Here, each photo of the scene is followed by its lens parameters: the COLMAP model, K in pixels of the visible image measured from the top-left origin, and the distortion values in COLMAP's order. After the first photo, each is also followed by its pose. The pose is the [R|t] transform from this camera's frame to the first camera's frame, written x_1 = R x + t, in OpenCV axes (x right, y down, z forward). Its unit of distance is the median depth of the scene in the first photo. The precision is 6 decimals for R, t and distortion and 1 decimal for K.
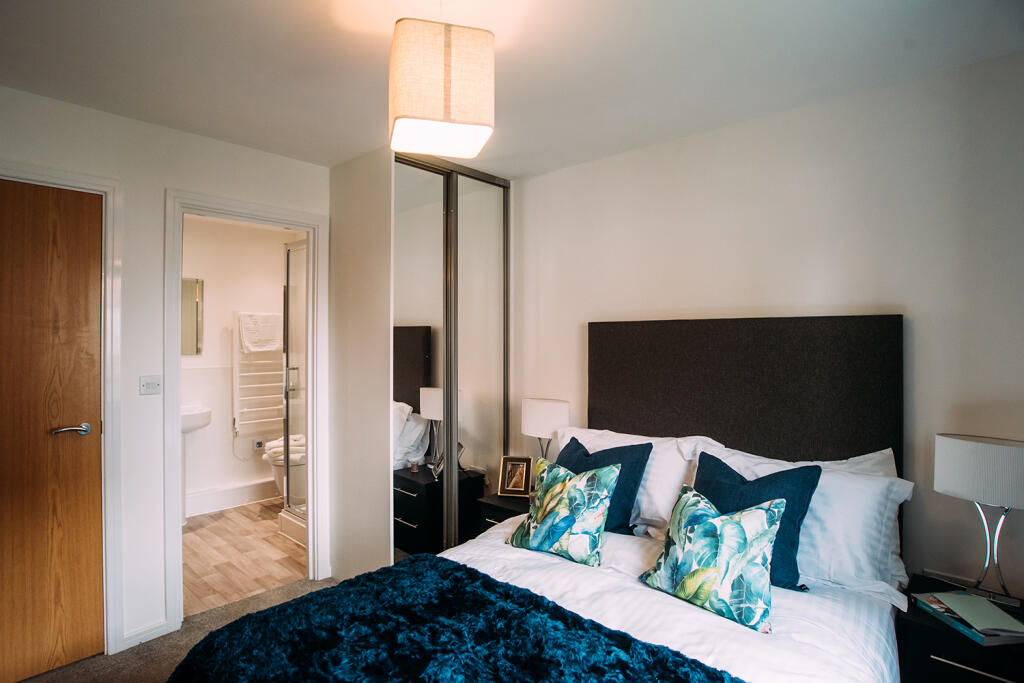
lens RADIAL K [[544.5, 0, 512.0], [0, 544.5, 341.5], [0, 0, 1]] dist [-0.036484, 0.000099]
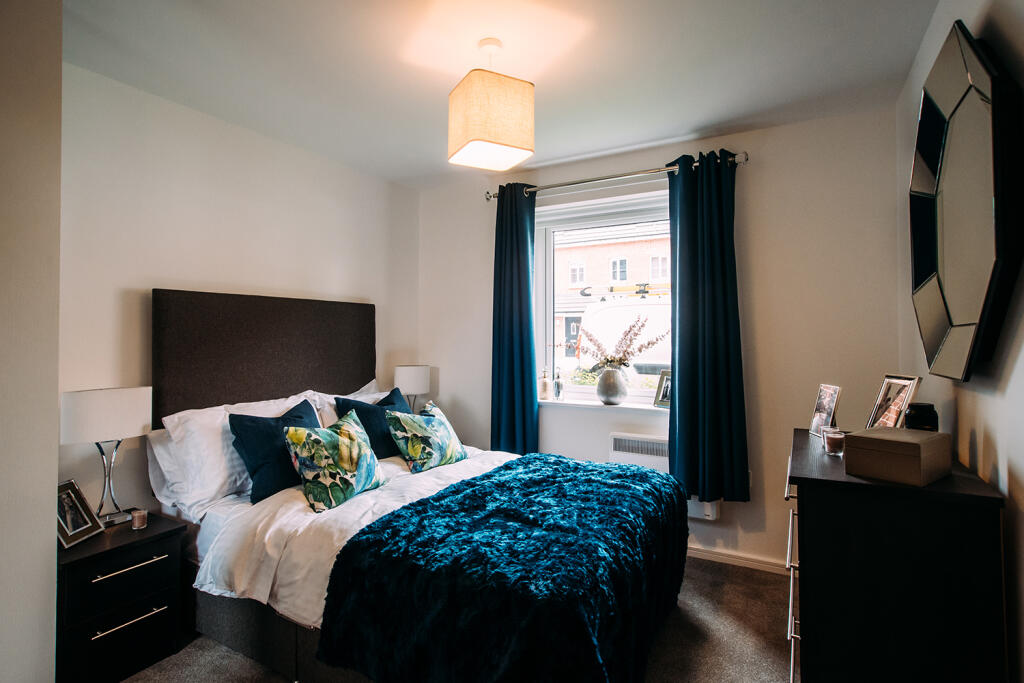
lens RADIAL K [[544.5, 0, 512.0], [0, 544.5, 341.5], [0, 0, 1]] dist [-0.036484, 0.000099]
pose [[-0.247437, -0.000835, 0.968904, -1.116599], [0.005046, 0.999985, 0.002150, 0.068638], [-0.968891, 0.005421, -0.247429, 0.967243]]
